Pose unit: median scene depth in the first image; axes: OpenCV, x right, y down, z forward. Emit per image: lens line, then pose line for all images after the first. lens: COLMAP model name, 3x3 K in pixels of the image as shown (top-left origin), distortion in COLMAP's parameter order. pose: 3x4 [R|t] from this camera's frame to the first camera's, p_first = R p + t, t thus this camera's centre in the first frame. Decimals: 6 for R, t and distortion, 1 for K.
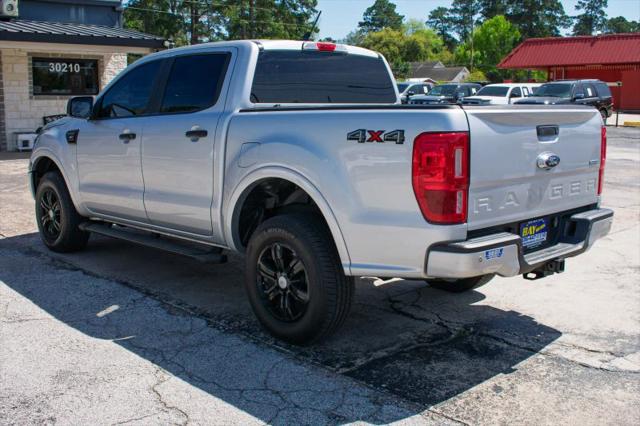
lens RADIAL K [[702.6, 0, 320.2], [0, 702.6, 194.7], [0, 0, 1]] dist [-0.066502, 0.000000]
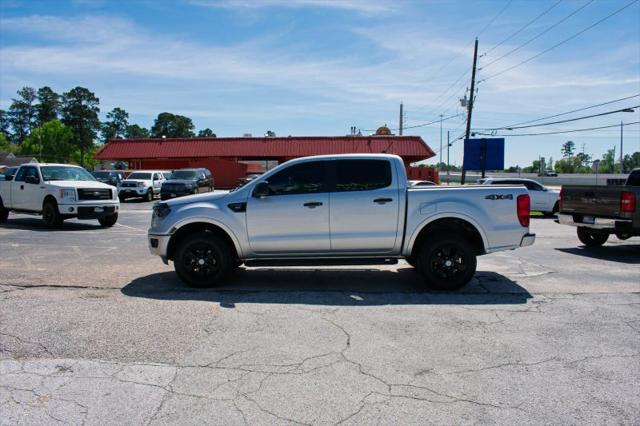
lens RADIAL K [[496.9, 0, 323.1], [0, 496.9, 210.9], [0, 0, 1]] dist [-0.103607, 0.019147]
pose [[0.707715, -0.045081, 0.705058, -1.207735], [0.097568, 0.994636, -0.034340, -0.024291], [-0.699728, 0.093094, 0.708317, 0.120367]]
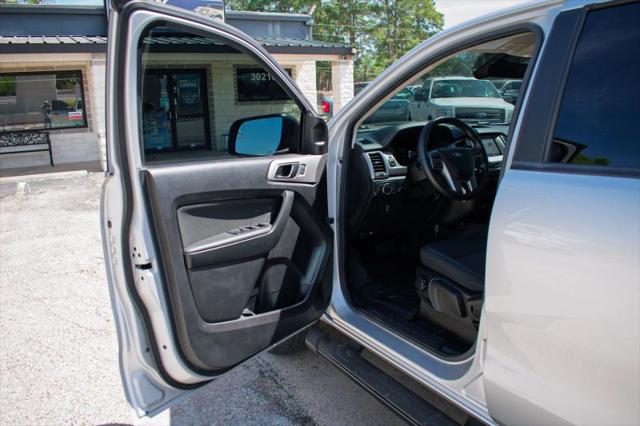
lens RADIAL K [[496.9, 0, 306.6], [0, 496.9, 219.2], [0, 0, 1]] dist [-0.103607, 0.019147]
pose [[0.966270, 0.030266, -0.255745, -0.294039], [-0.003570, 0.994549, 0.104210, -0.117029], [0.257505, -0.099782, 0.961111, 0.741710]]
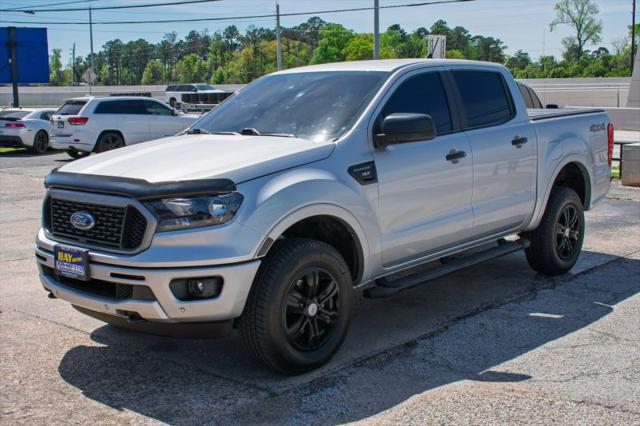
lens RADIAL K [[805.2, 0, 327.9], [0, 805.2, 195.9], [0, 0, 1]] dist [-0.029907, 0.000000]
pose [[-0.084481, -0.126416, 0.988373, -1.399058], [0.148633, 0.979223, 0.137951, -0.216030], [-0.985277, 0.158560, -0.063936, 1.330002]]
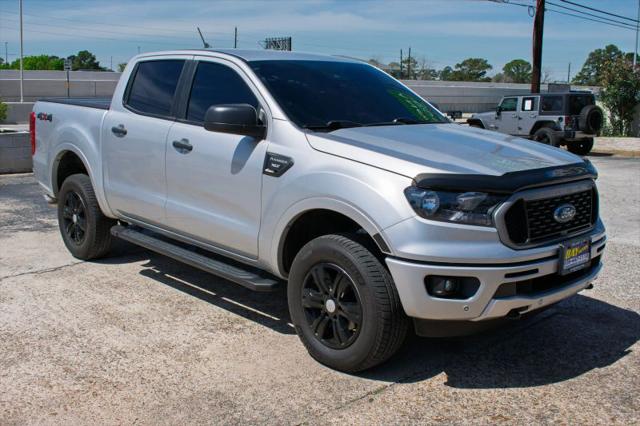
lens RADIAL K [[702.6, 0, 311.5], [0, 702.6, 196.1], [0, 0, 1]] dist [-0.066502, 0.000000]
pose [[-0.999686, -0.020234, 0.014798, -0.224120], [-0.015087, 0.957068, 0.289469, -0.341459], [-0.020020, 0.289155, -0.957073, 2.281433]]
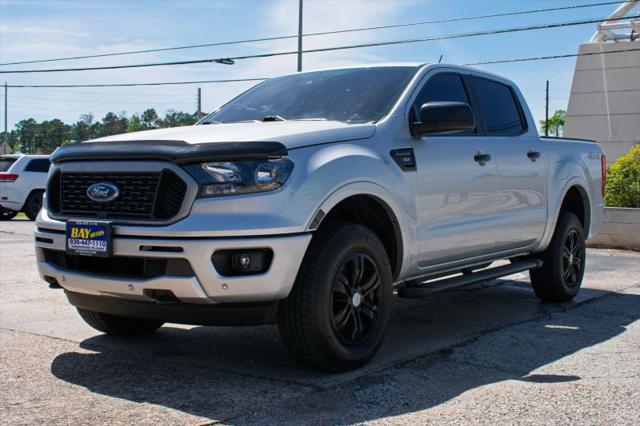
lens RADIAL K [[805.2, 0, 324.3], [0, 805.2, 210.7], [0, 0, 1]] dist [-0.029907, 0.000000]
pose [[-0.183214, -0.039499, 0.982279, -1.311372], [0.118071, 0.991076, 0.061875, -0.111107], [-0.975957, 0.127315, -0.176915, 1.476378]]
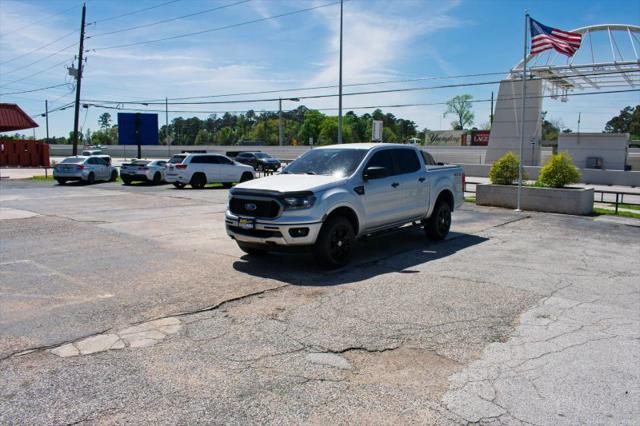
lens RADIAL K [[496.9, 0, 320.9], [0, 496.9, 212.9], [0, 0, 1]] dist [-0.103607, 0.019147]
pose [[-0.110010, -0.123542, 0.986223, -1.905909], [0.130033, 0.981928, 0.137508, -0.256751], [-0.985388, 0.143369, -0.091957, 1.482432]]
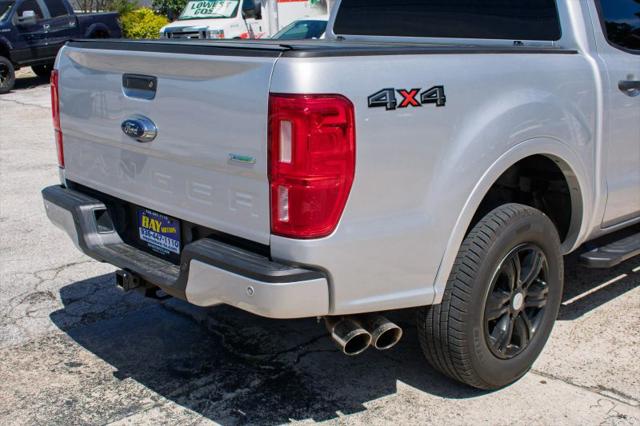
lens RADIAL K [[765.6, 0, 329.5], [0, 765.6, 215.2], [0, 0, 1]] dist [-0.058897, 0.000000]
pose [[-0.004526, 0.247470, -0.968885, 0.821569], [-0.133936, 0.960015, 0.245830, -0.134439], [0.990980, 0.130881, 0.028800, 0.908916]]
